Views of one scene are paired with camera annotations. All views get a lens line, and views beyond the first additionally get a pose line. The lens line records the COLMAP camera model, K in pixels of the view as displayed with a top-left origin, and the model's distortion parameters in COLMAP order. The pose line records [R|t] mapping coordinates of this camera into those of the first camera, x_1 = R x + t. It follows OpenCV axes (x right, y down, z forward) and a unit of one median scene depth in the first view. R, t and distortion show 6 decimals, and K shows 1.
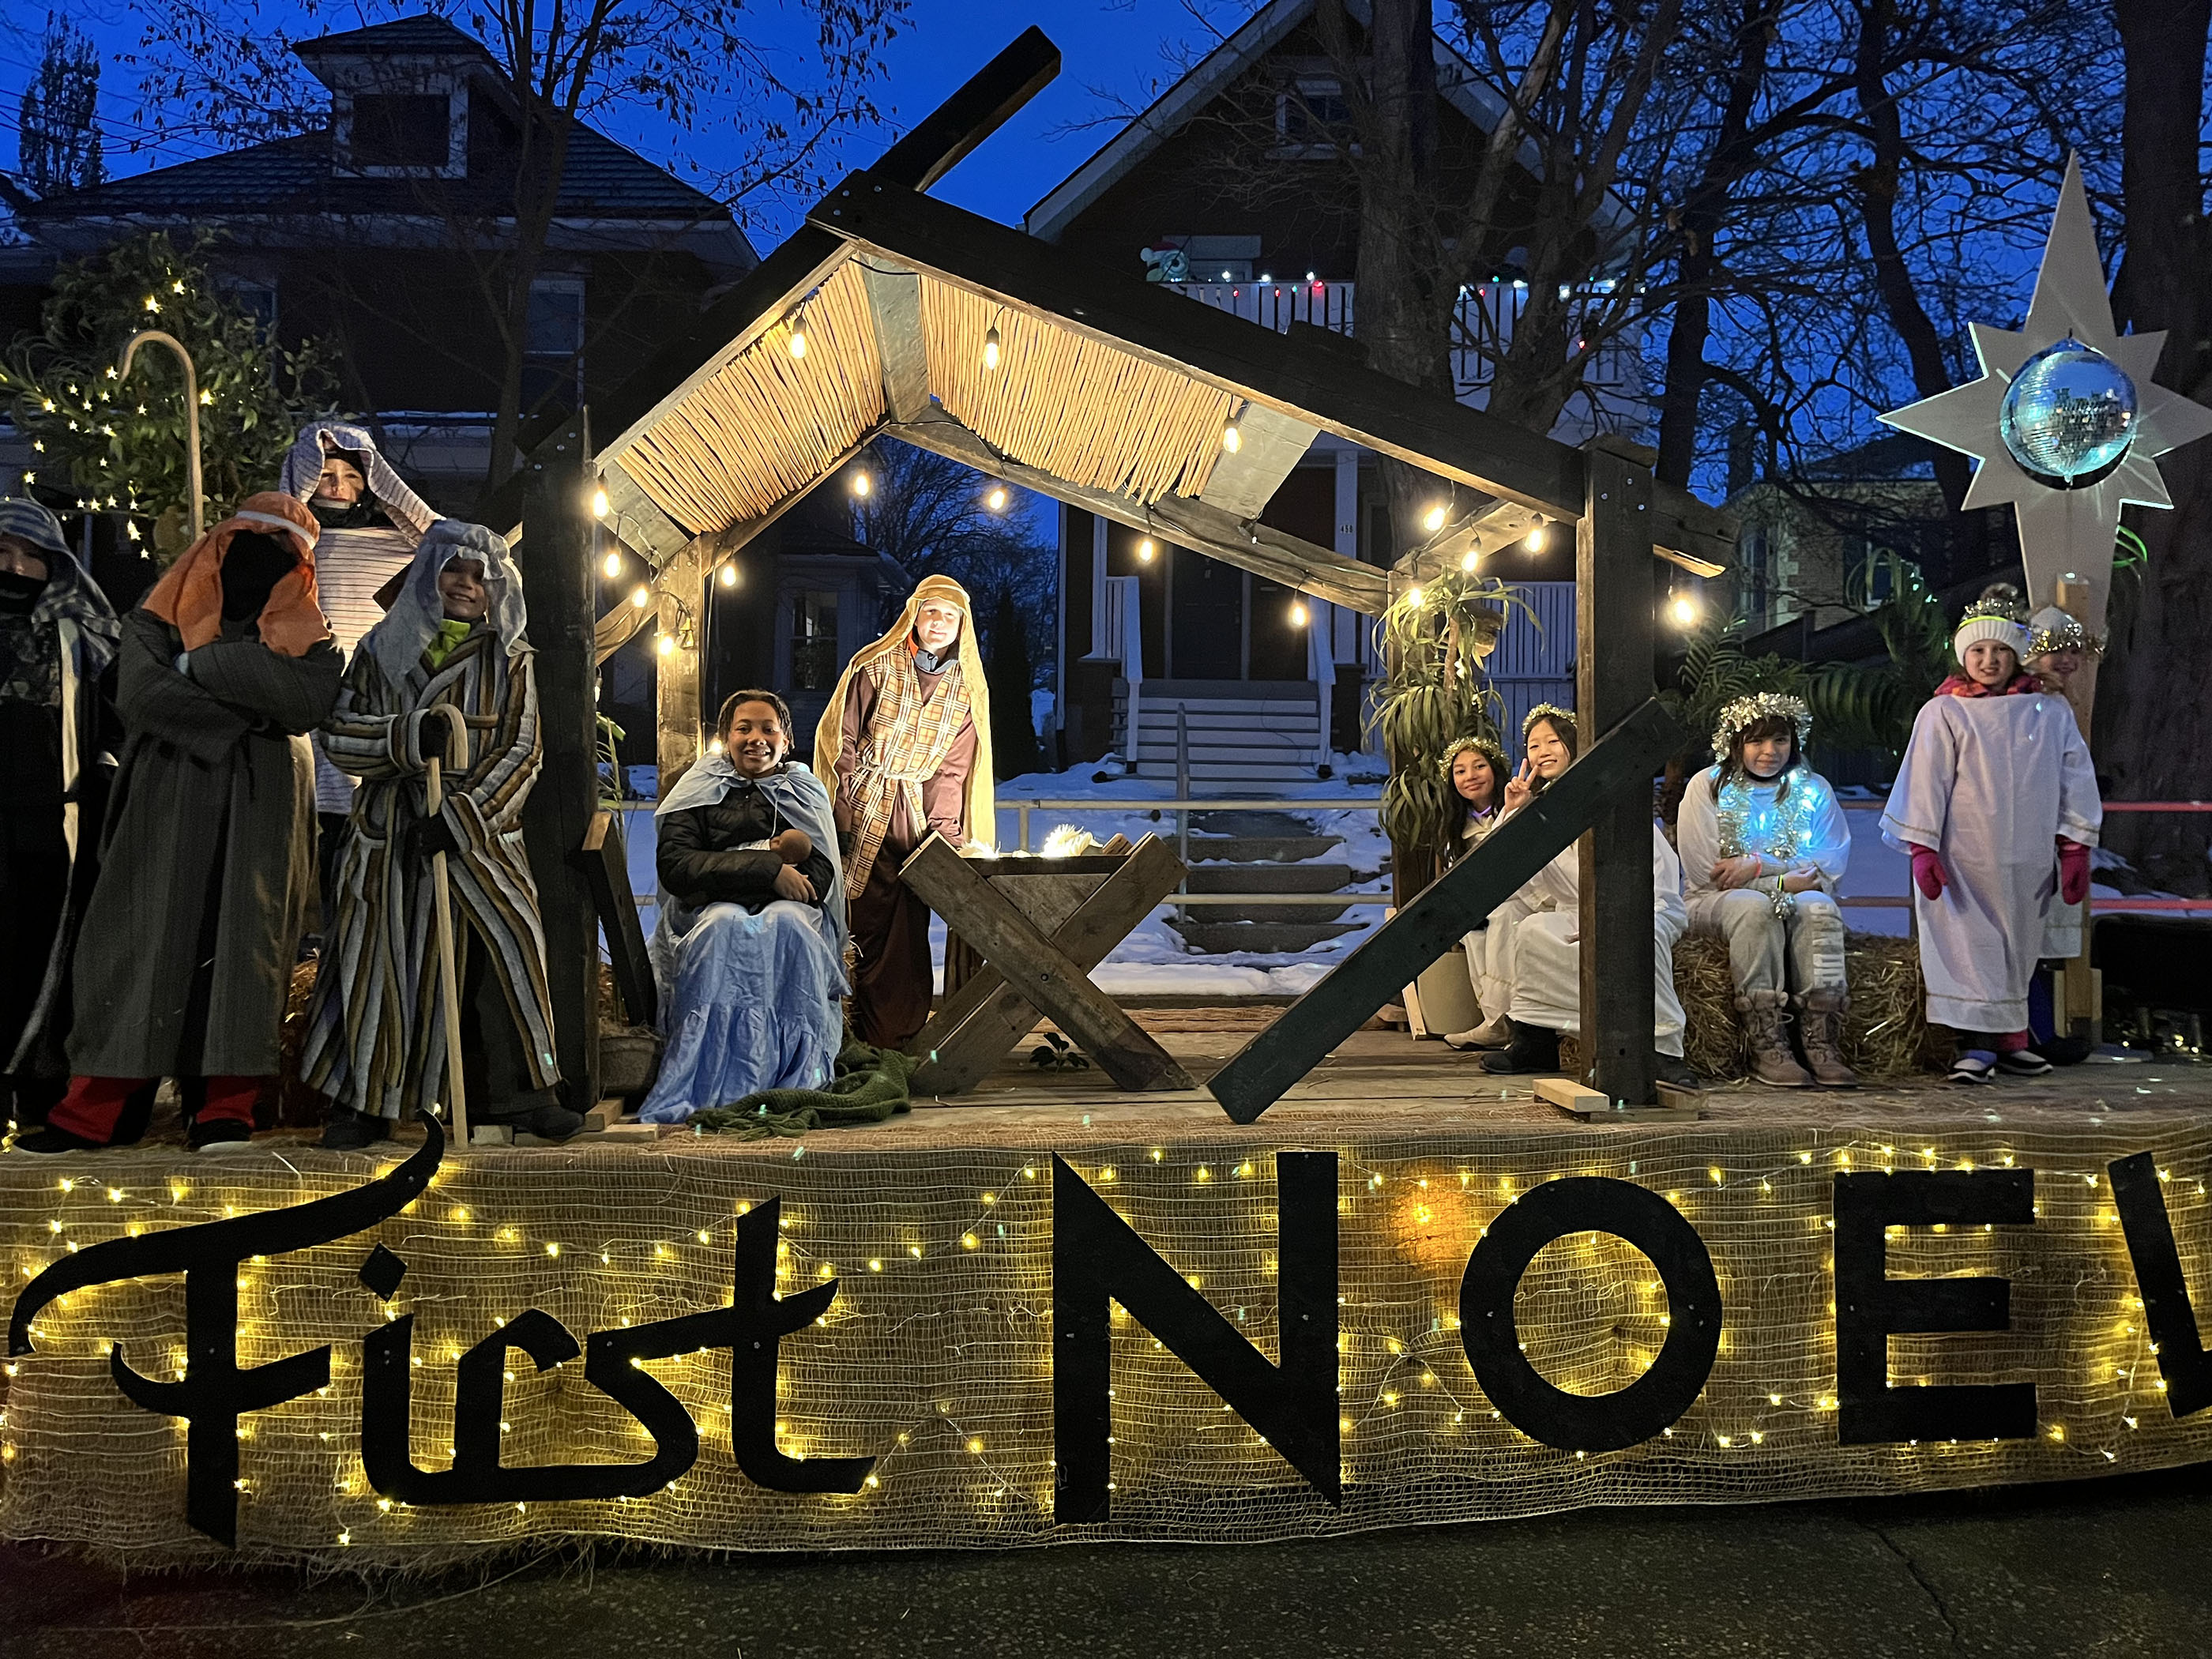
lens RADIAL K [[1647.3, 0, 1111.8], [0, 1647.3, 835.0], [0, 0, 1]] dist [0.050772, -0.079199]
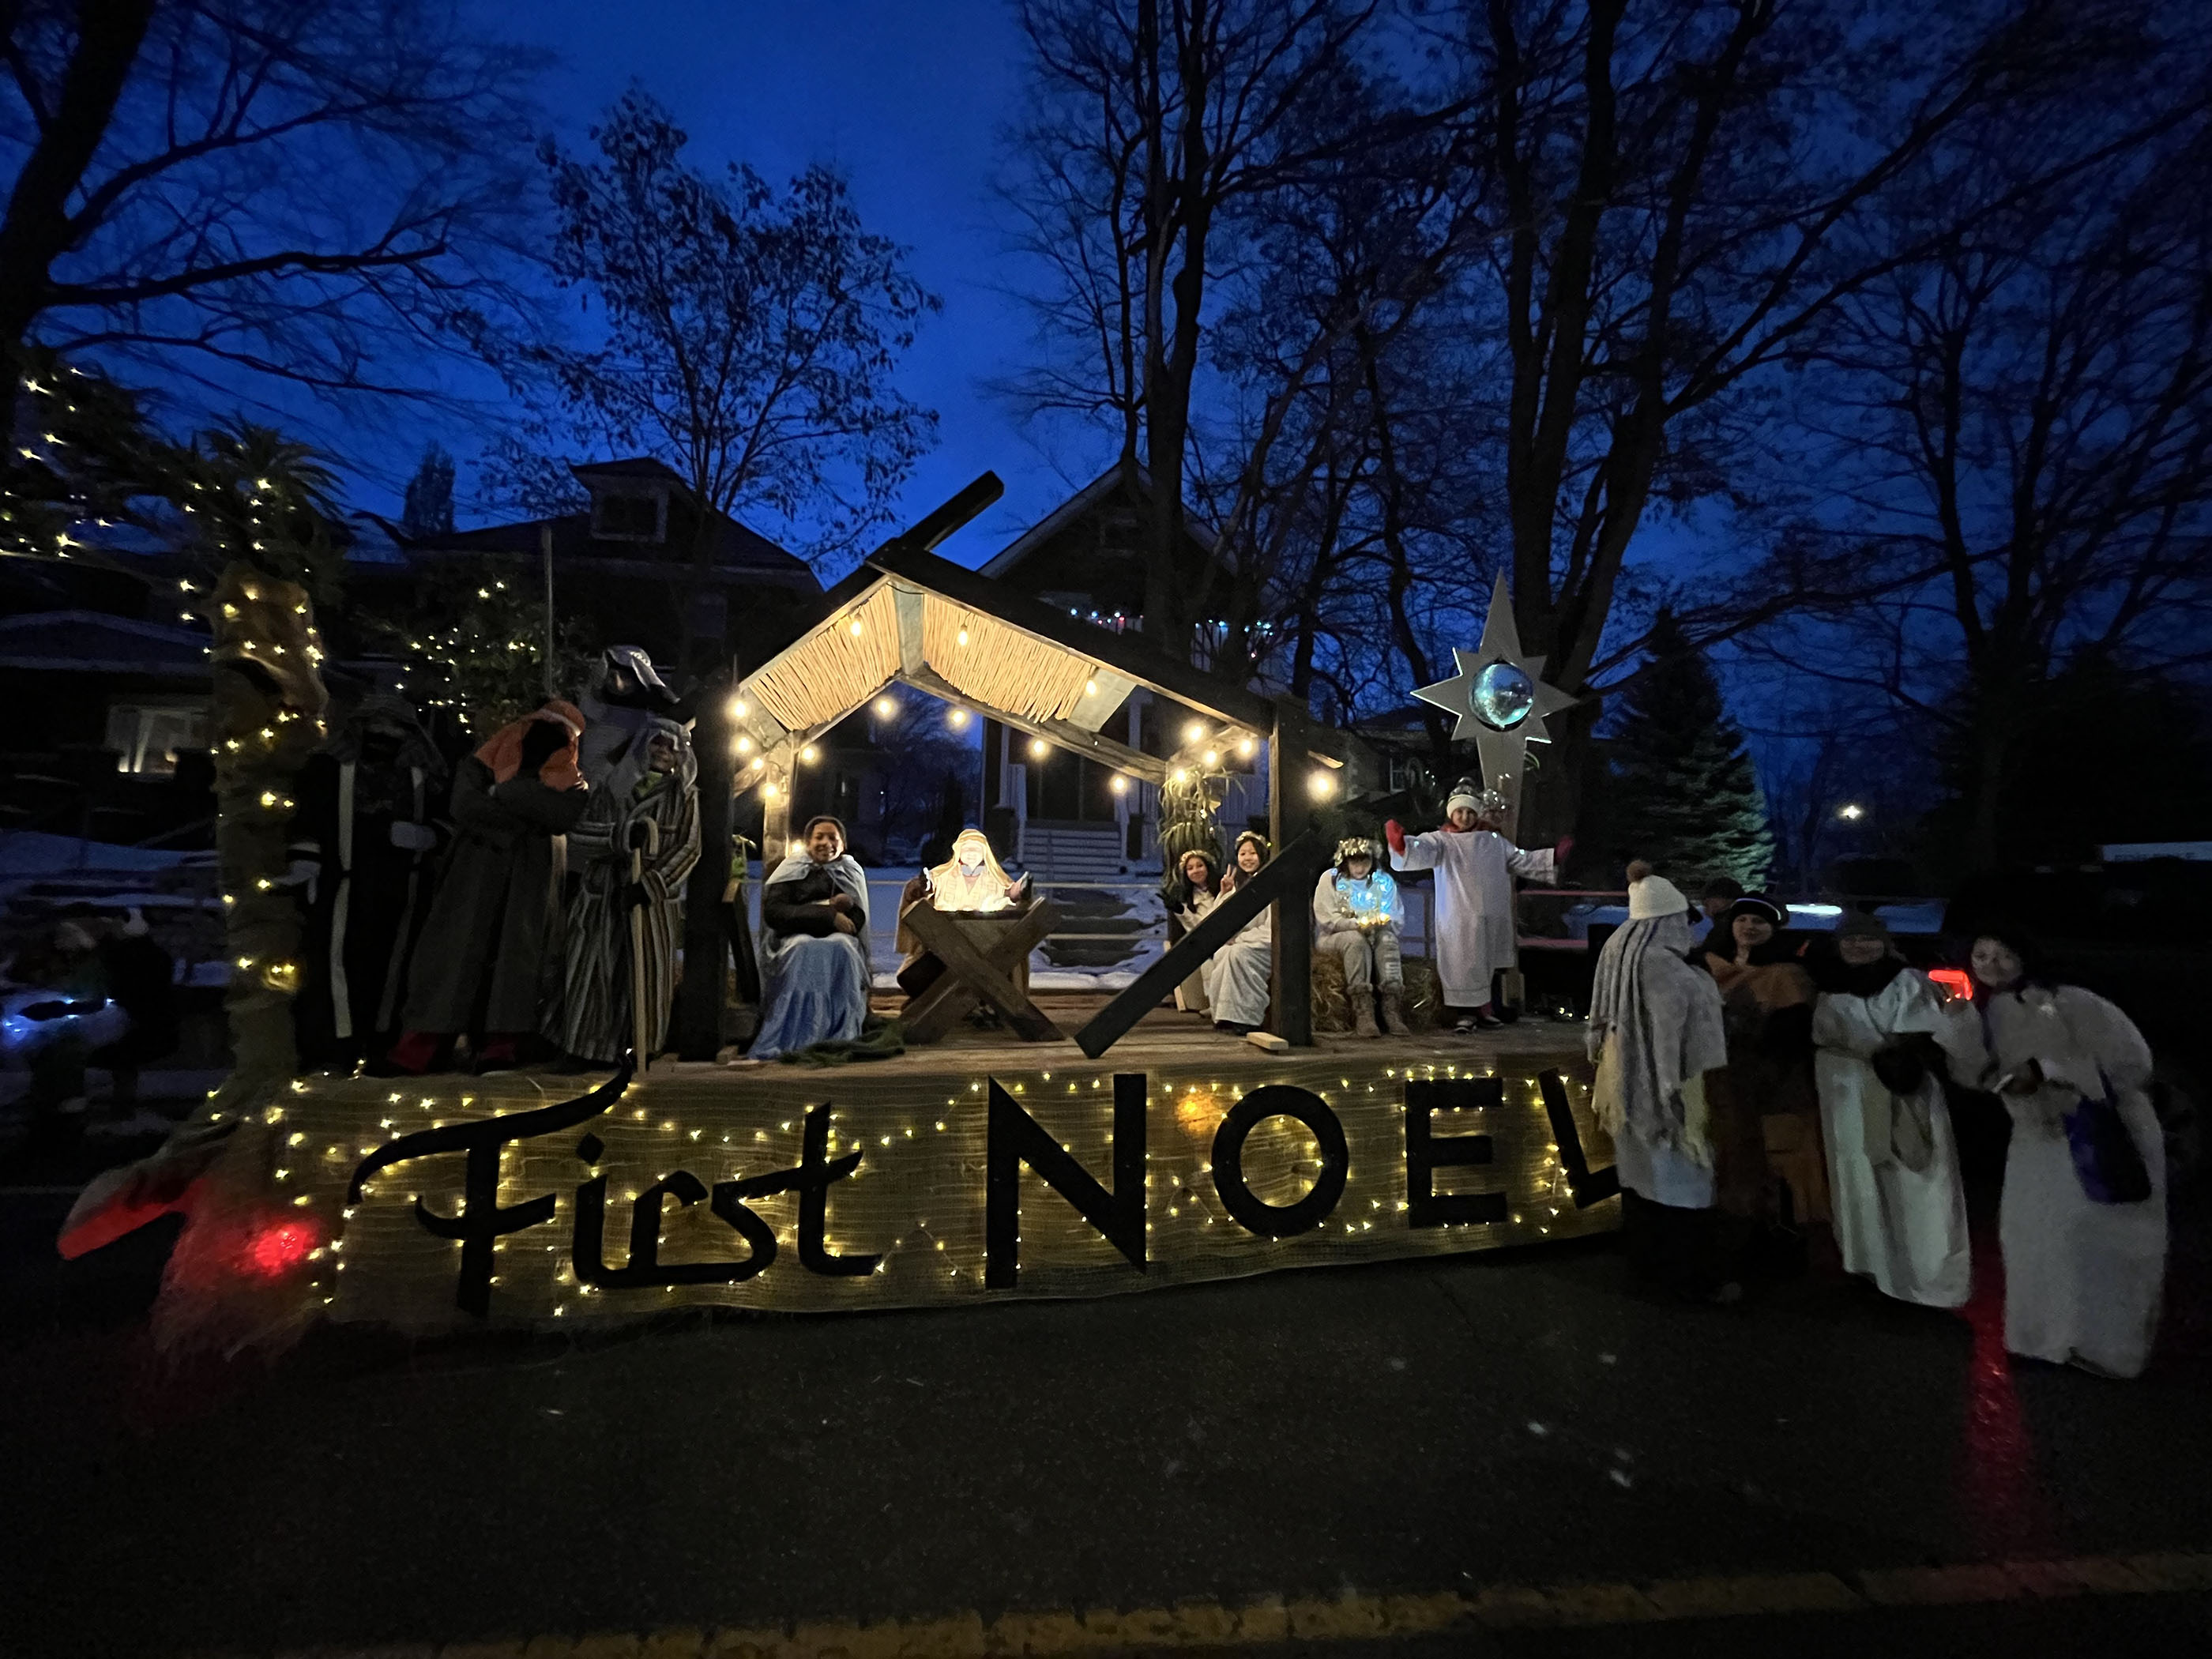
lens RADIAL K [[880.0, 0, 1106.0], [0, 880.0, 829.5], [0, 0, 1]] dist [-0.014271, 0.000192]
pose [[0.993315, 0.021375, 0.113443, -0.020838], [-0.011663, 0.996262, -0.085592, 0.007098], [-0.114848, 0.083696, 0.989851, 0.023079]]
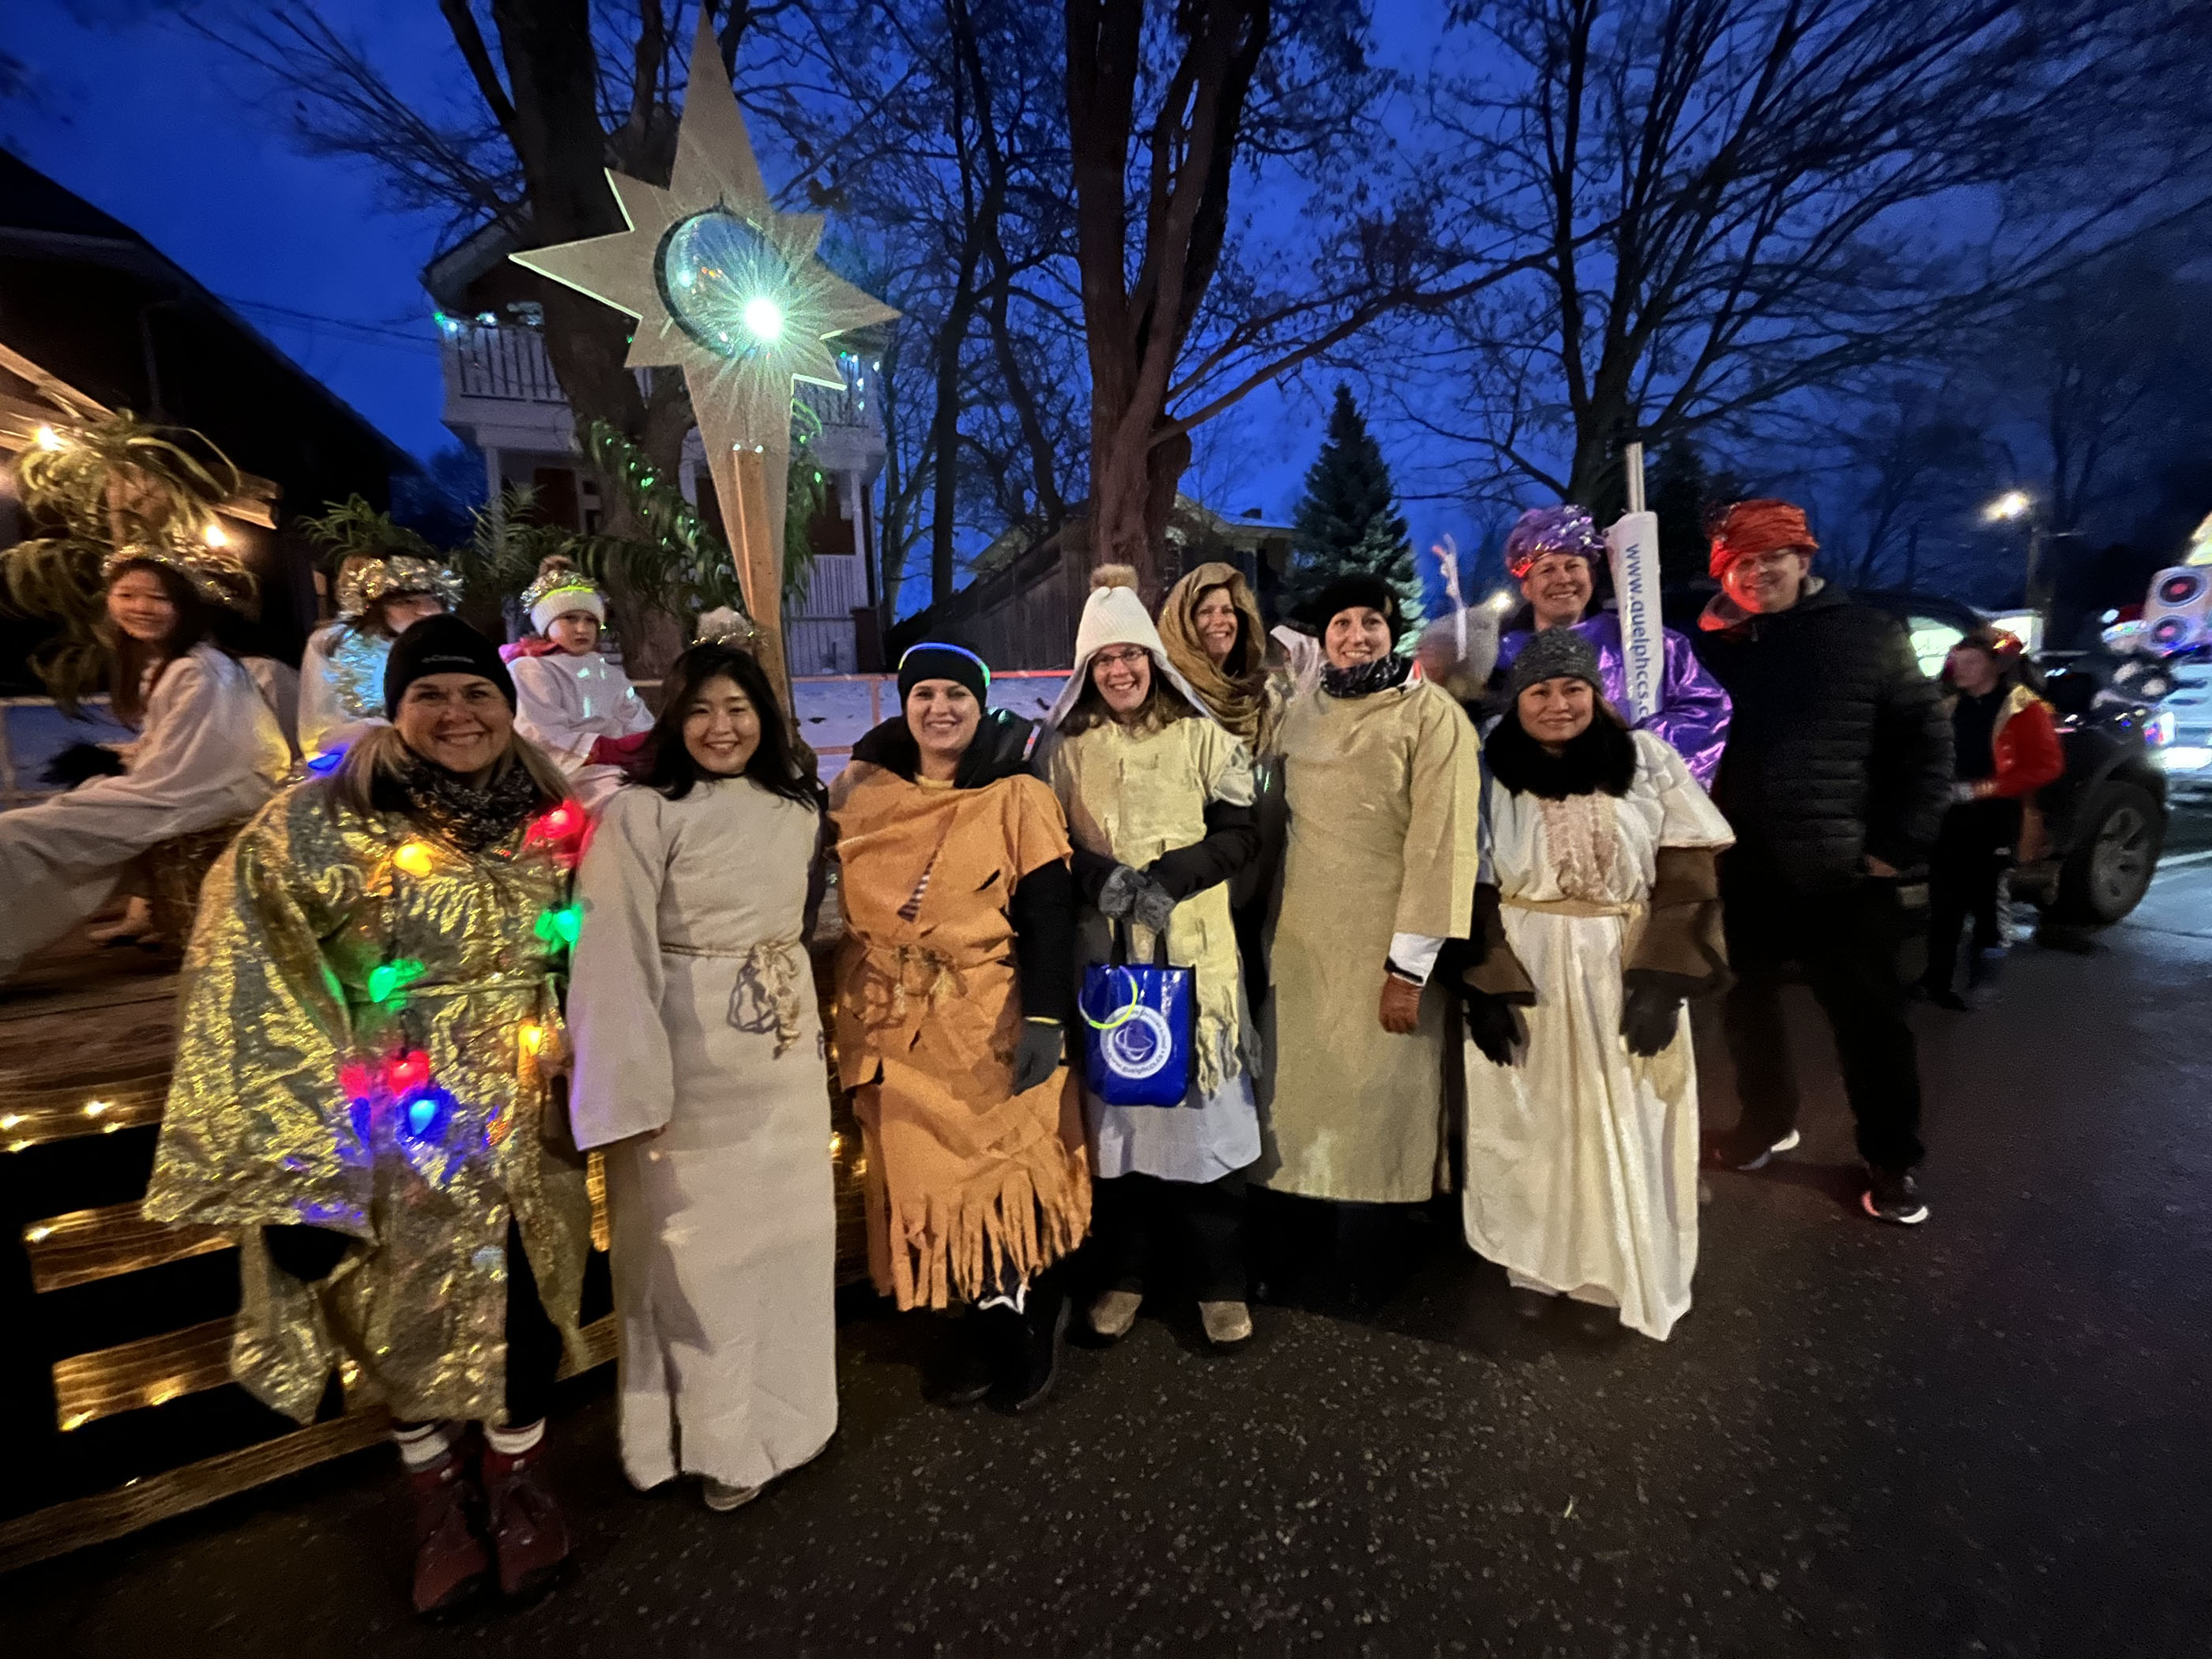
lens RADIAL K [[880.0, 0, 1106.0], [0, 880.0, 829.5], [0, 0, 1]] dist [-0.014271, 0.000192]
pose [[0.919398, -0.091627, 0.382508, 0.745247], [0.042655, 0.989979, 0.134617, 0.036426], [-0.391010, -0.107450, 0.914093, 0.483823]]
